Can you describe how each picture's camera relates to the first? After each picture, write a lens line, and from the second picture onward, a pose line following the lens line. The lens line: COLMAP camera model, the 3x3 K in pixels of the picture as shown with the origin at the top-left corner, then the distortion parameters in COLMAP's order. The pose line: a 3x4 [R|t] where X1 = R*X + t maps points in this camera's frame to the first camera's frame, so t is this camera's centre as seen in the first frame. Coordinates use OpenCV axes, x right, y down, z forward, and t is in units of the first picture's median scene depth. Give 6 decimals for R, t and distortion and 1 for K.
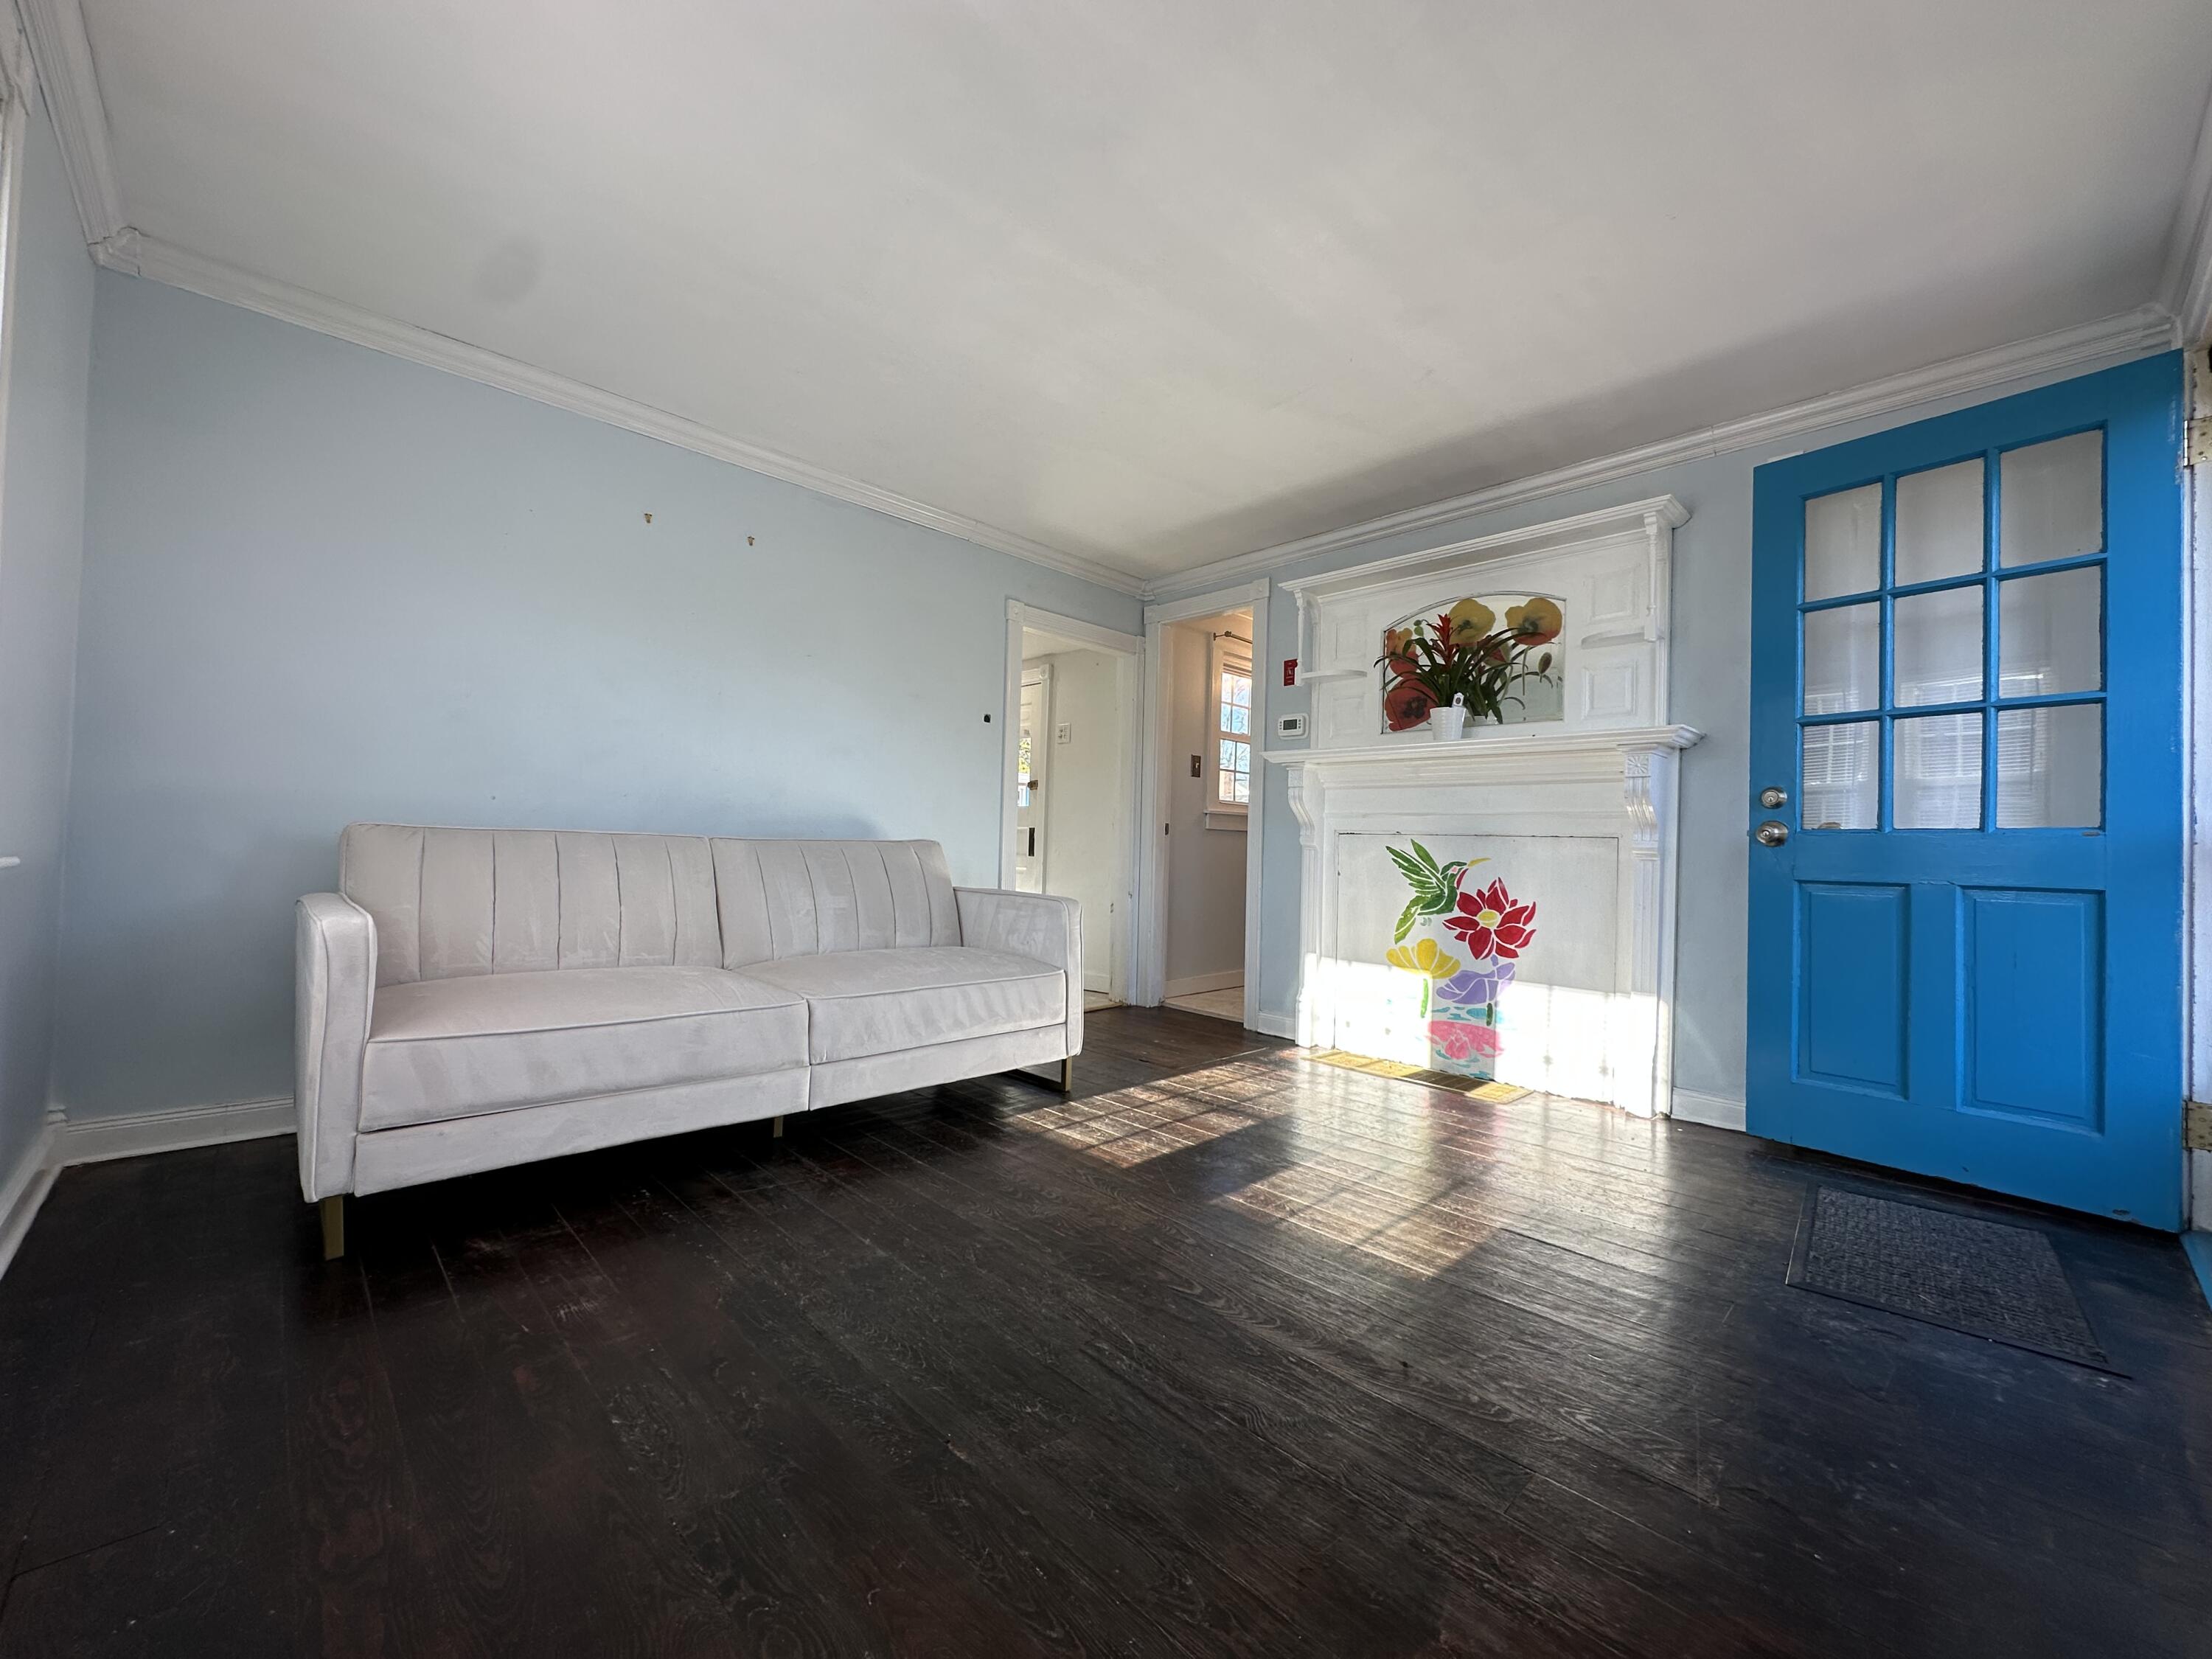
lens RADIAL K [[872.1, 0, 1105.0], [0, 872.1, 836.6], [0, 0, 1]] dist [-0.008462, -0.000373]
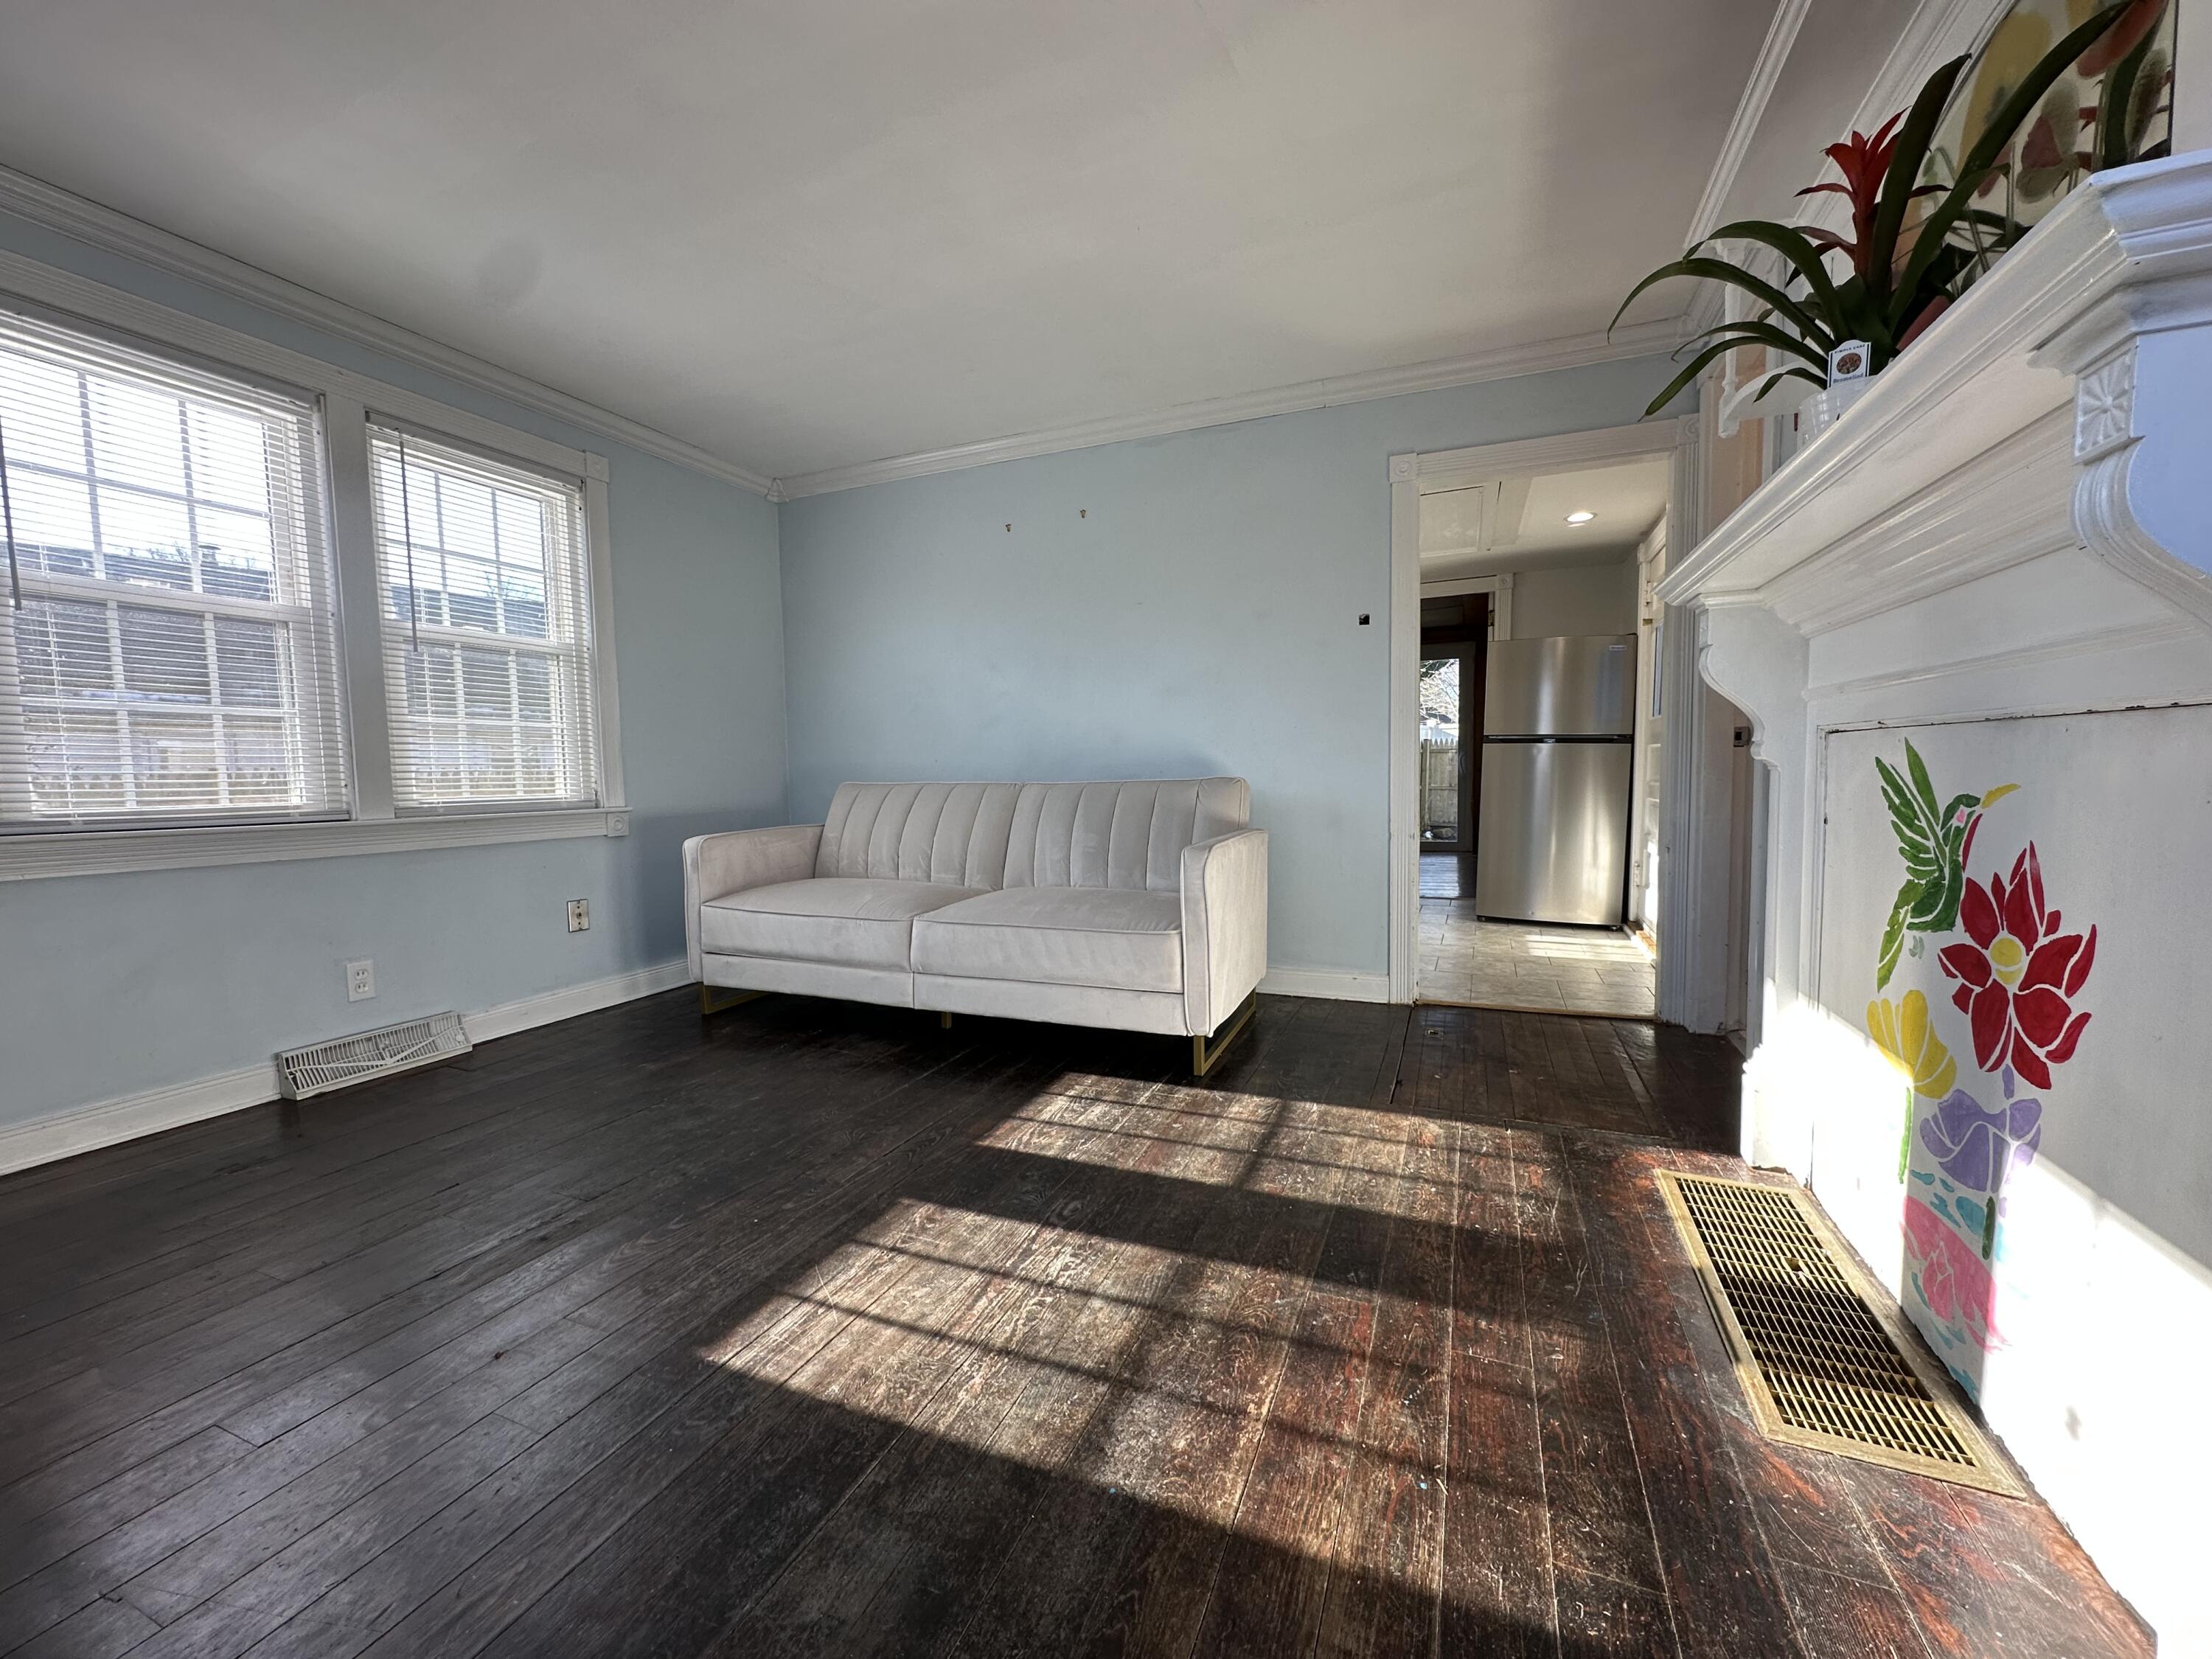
lens RADIAL K [[878.9, 0, 1104.3], [0, 878.9, 833.0], [0, 0, 1]] dist [-0.003793, 0.000736]
pose [[0.389870, 0.030257, -0.920372, 0.649930], [0.043344, 0.997749, 0.051161, 0.010975], [0.919849, -0.059839, 0.387682, 0.563710]]
